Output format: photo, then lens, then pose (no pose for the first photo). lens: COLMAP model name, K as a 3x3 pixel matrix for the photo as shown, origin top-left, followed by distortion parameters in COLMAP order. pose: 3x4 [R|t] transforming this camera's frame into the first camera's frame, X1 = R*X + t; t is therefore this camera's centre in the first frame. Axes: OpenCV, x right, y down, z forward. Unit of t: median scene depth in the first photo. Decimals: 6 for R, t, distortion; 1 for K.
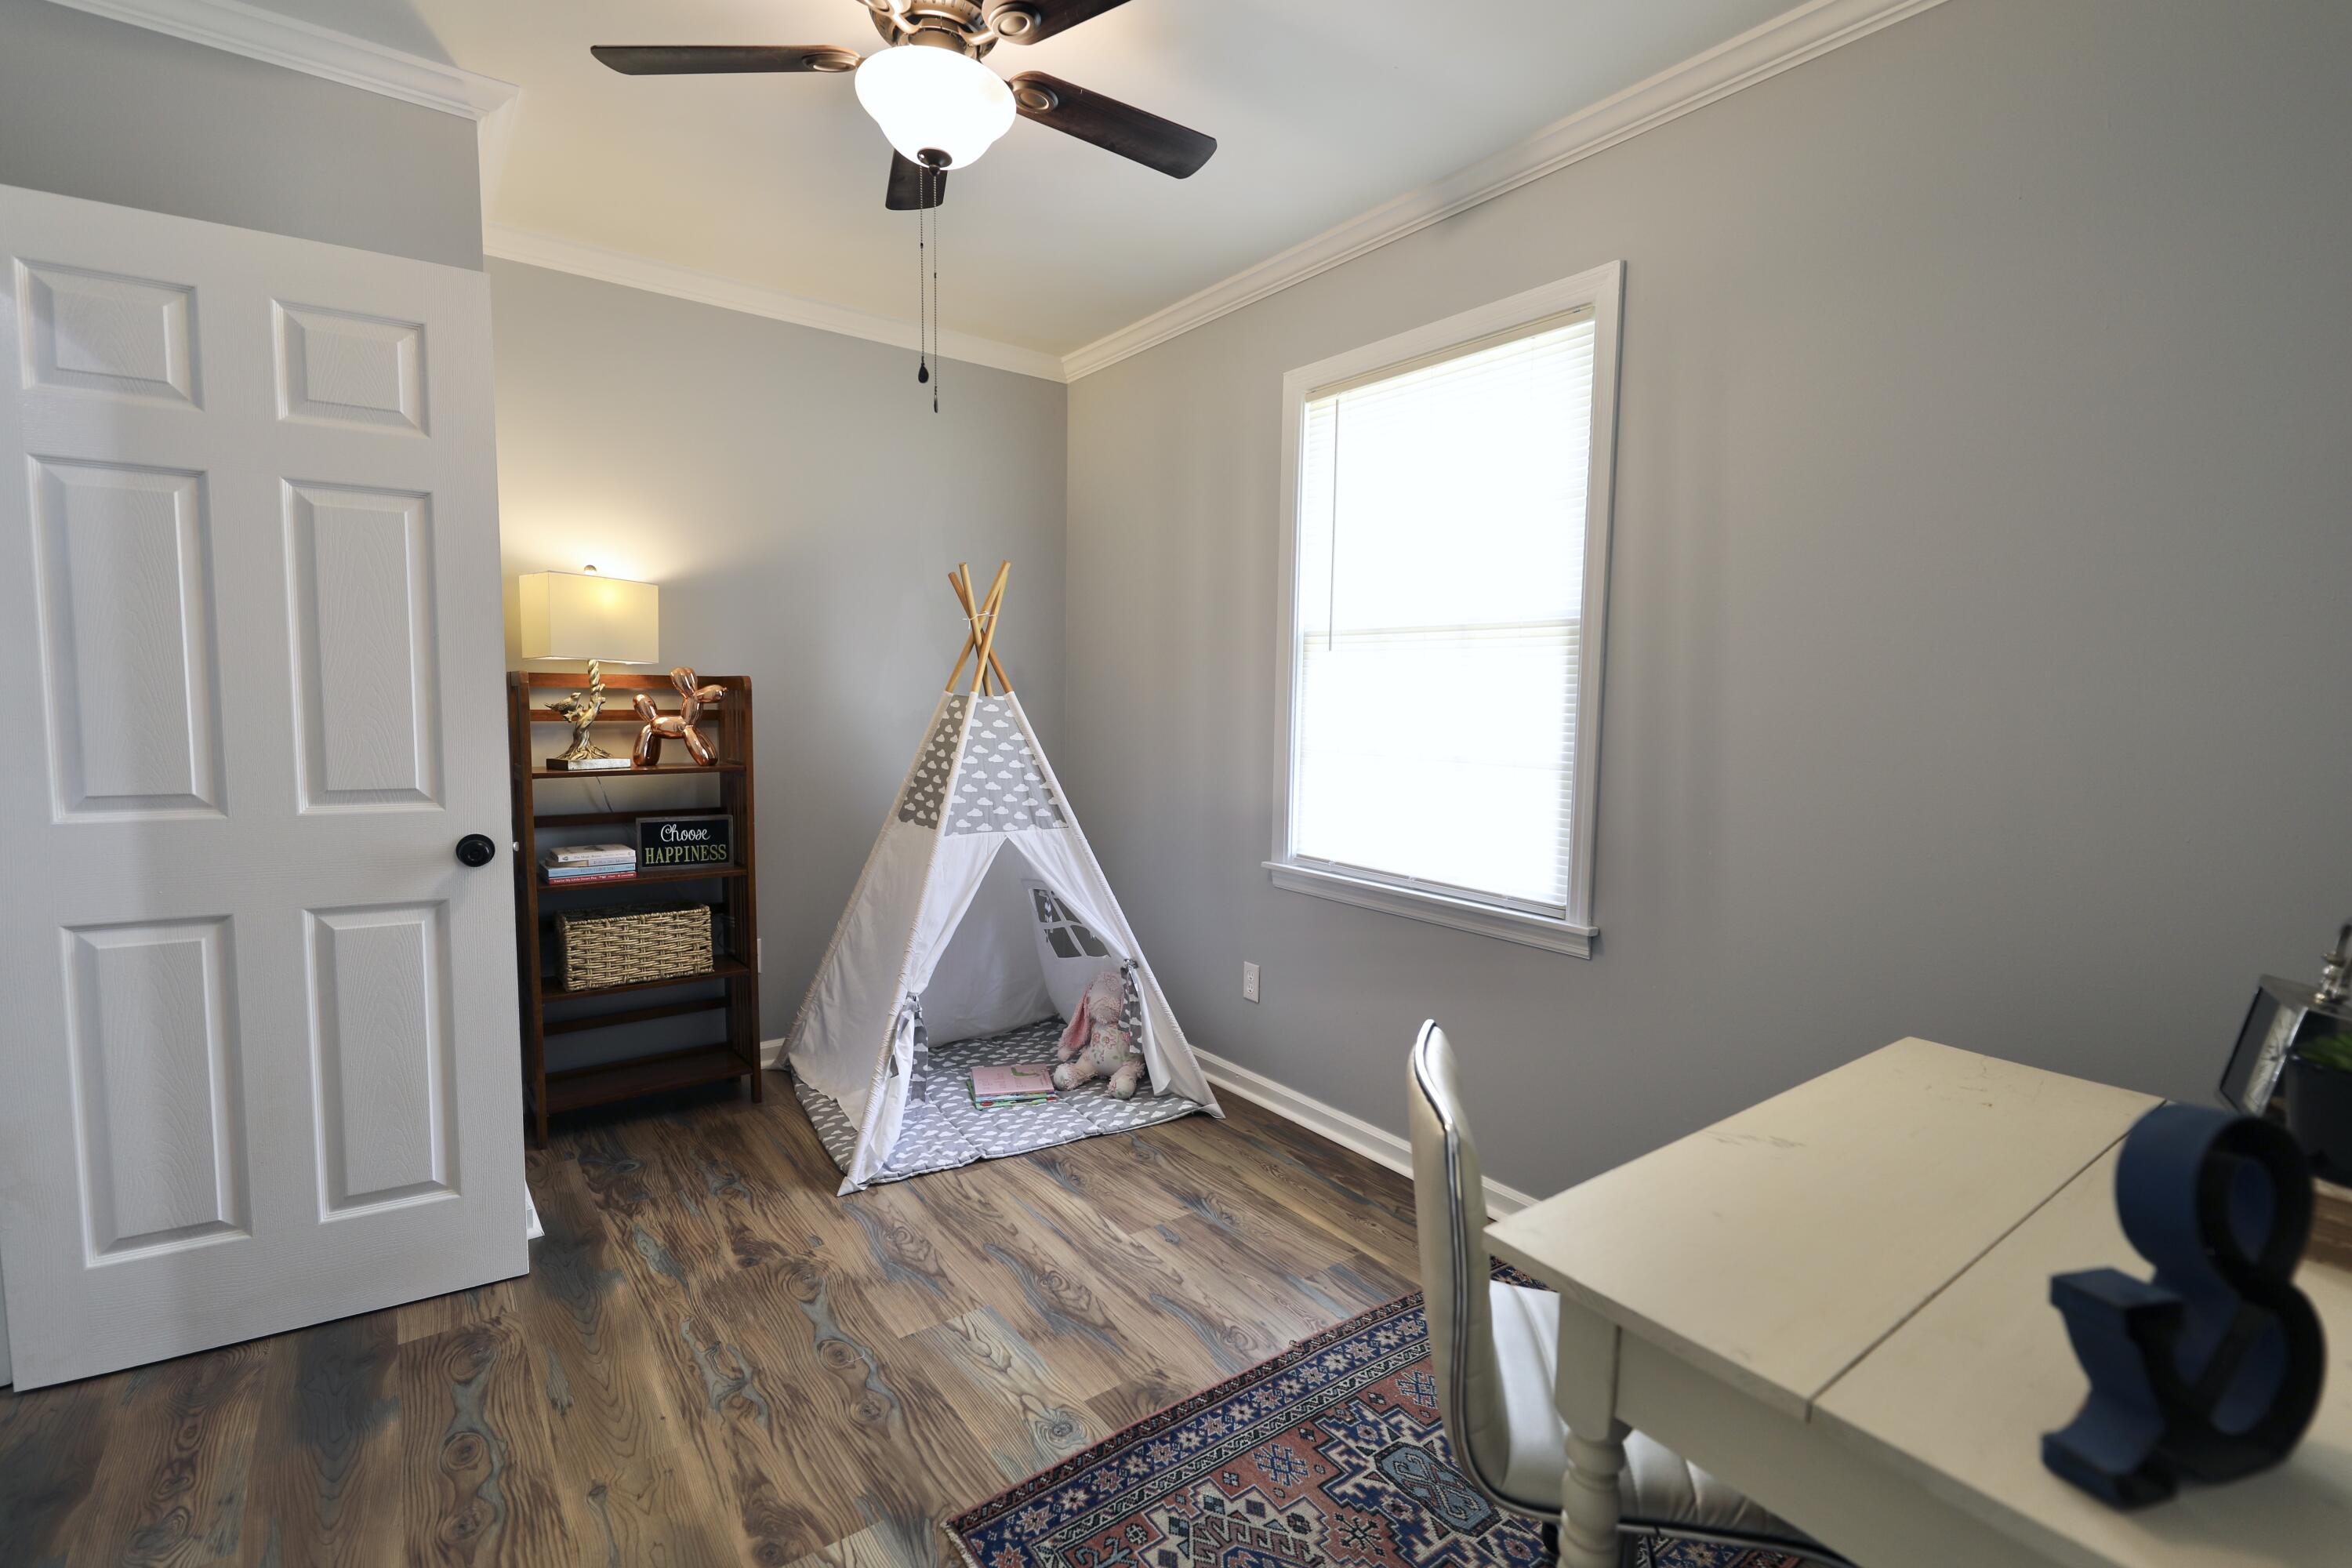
lens RADIAL K [[1060.5, 0, 1176.0], [0, 1060.5, 784.0], [0, 0, 1]] dist [-0.000217, -0.000439]
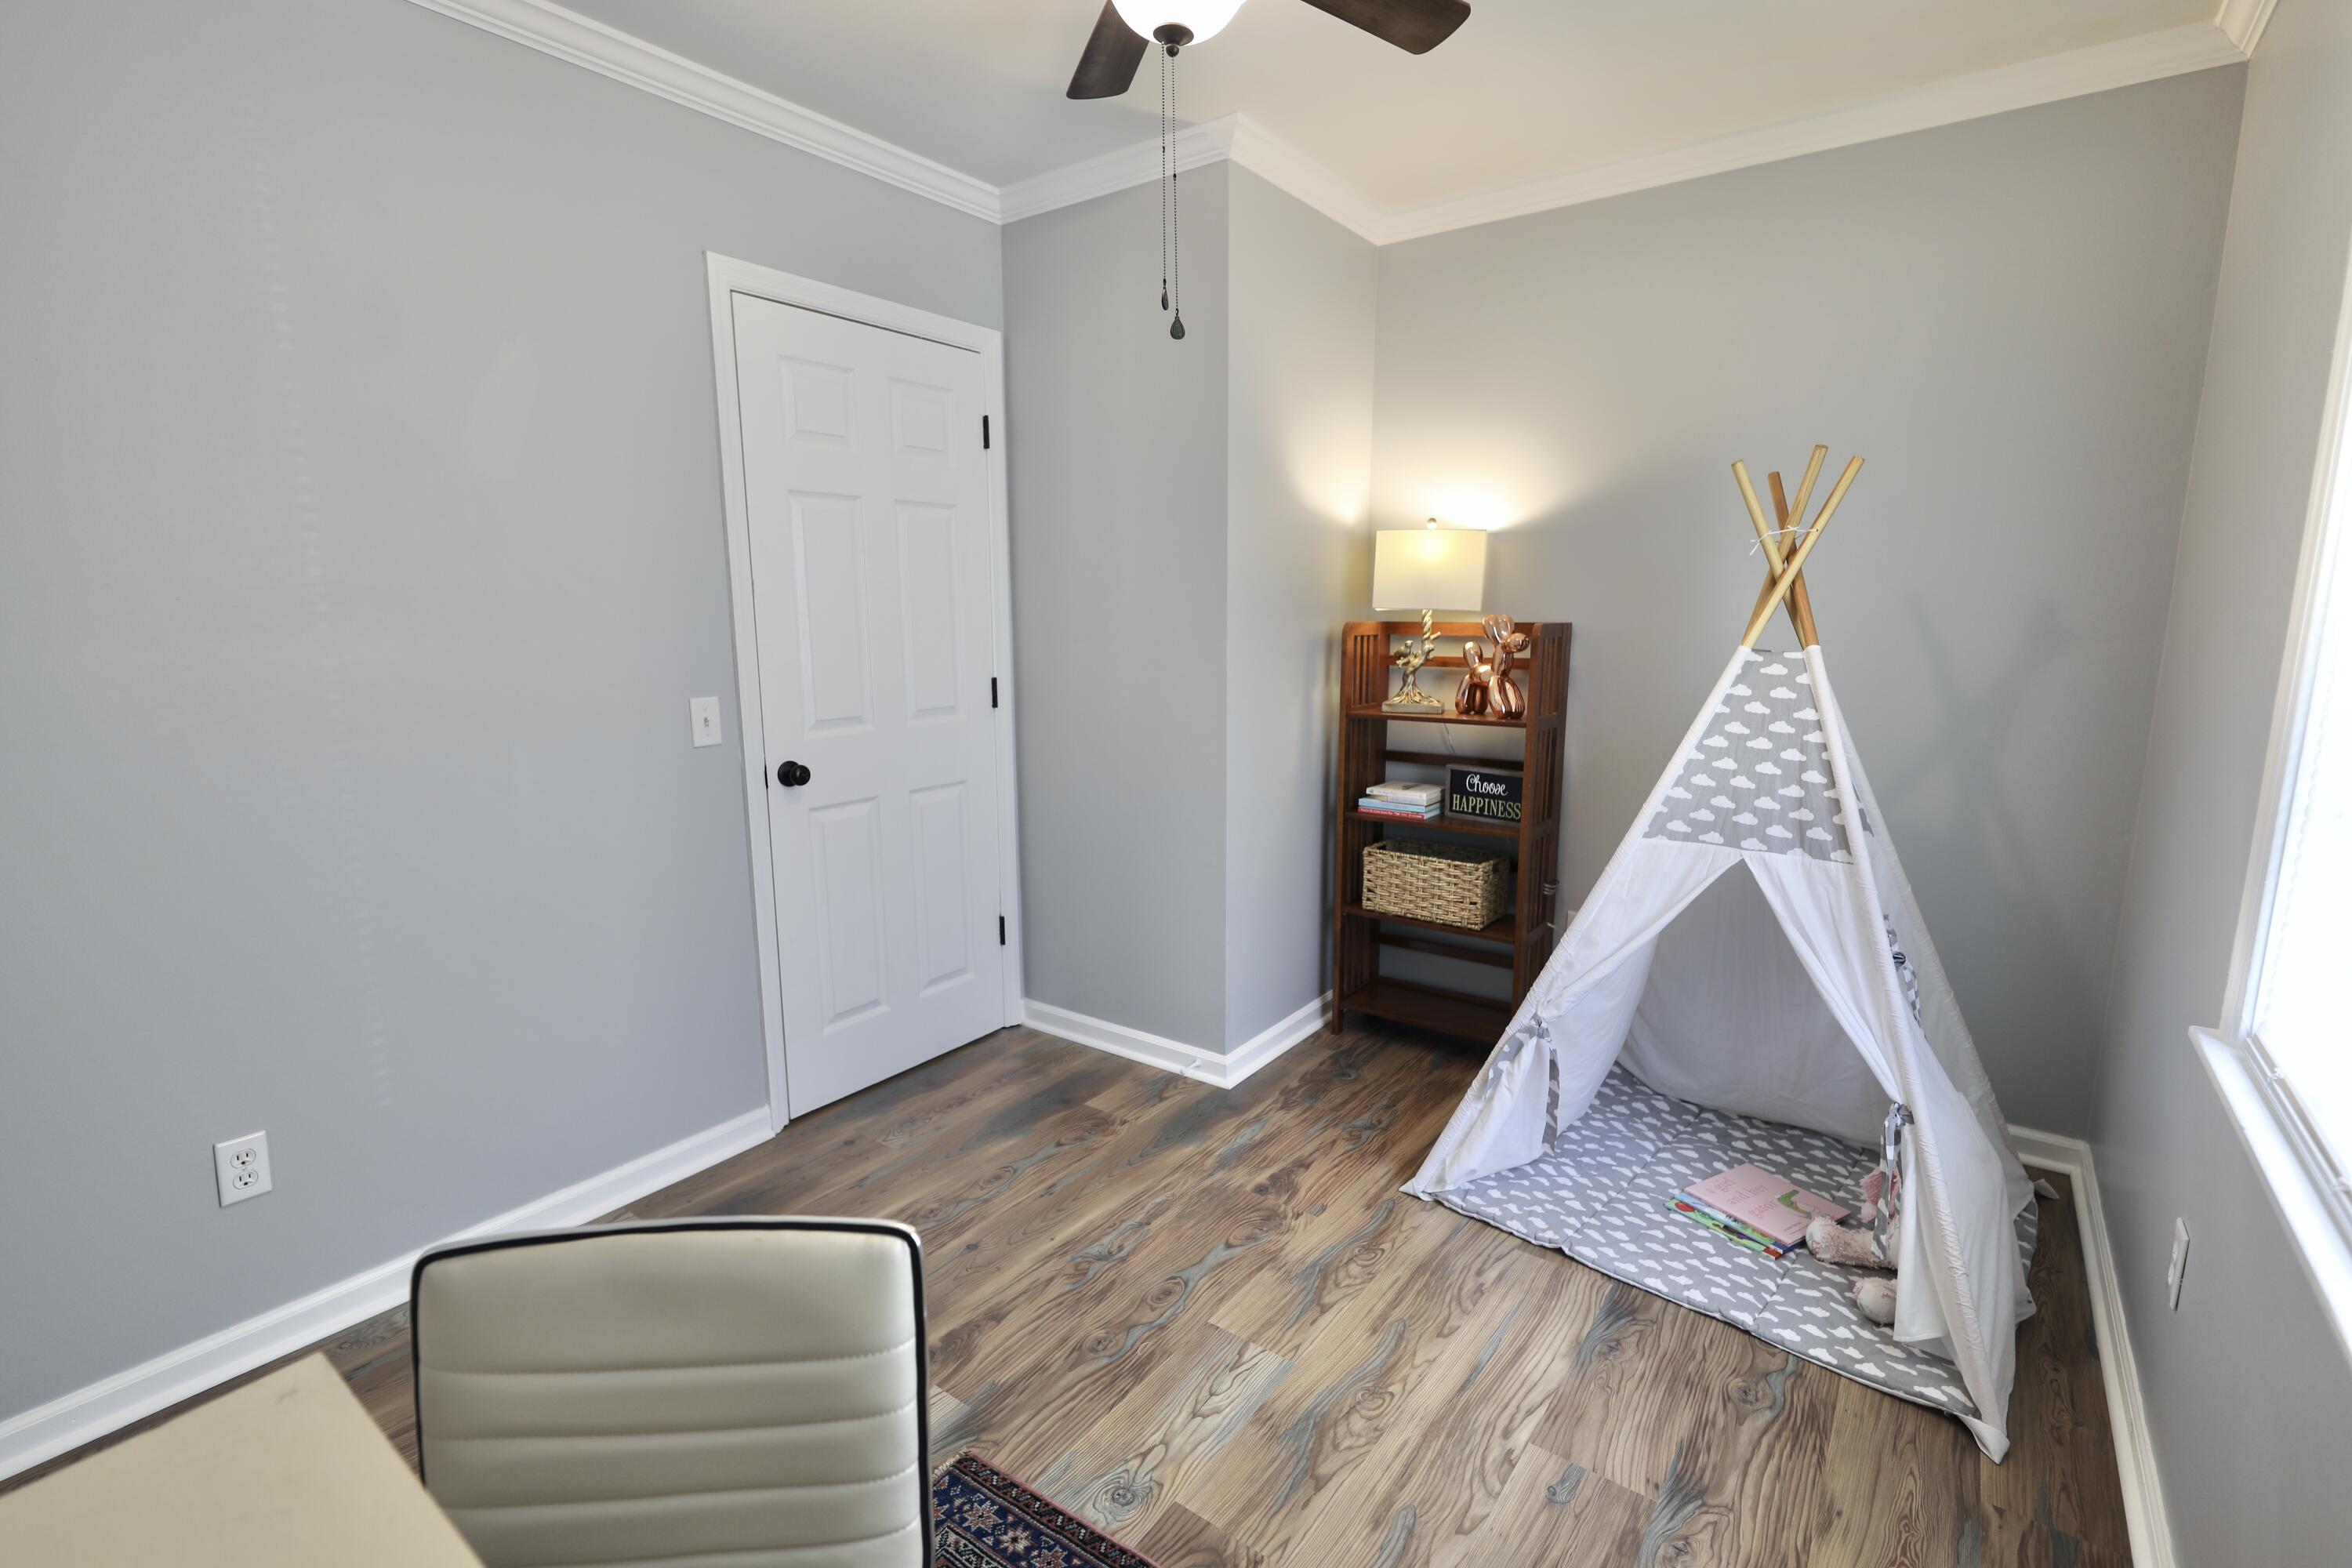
lens RADIAL K [[1058.9, 0, 1176.0], [0, 1058.9, 784.0], [0, 0, 1]] dist [0.002343, 0.000240]
pose [[0.287067, 0.142177, -0.947301, 0.394328], [-0.077993, 0.989110, 0.124817, -0.056597], [0.954730, 0.038052, 0.295030, 0.453254]]
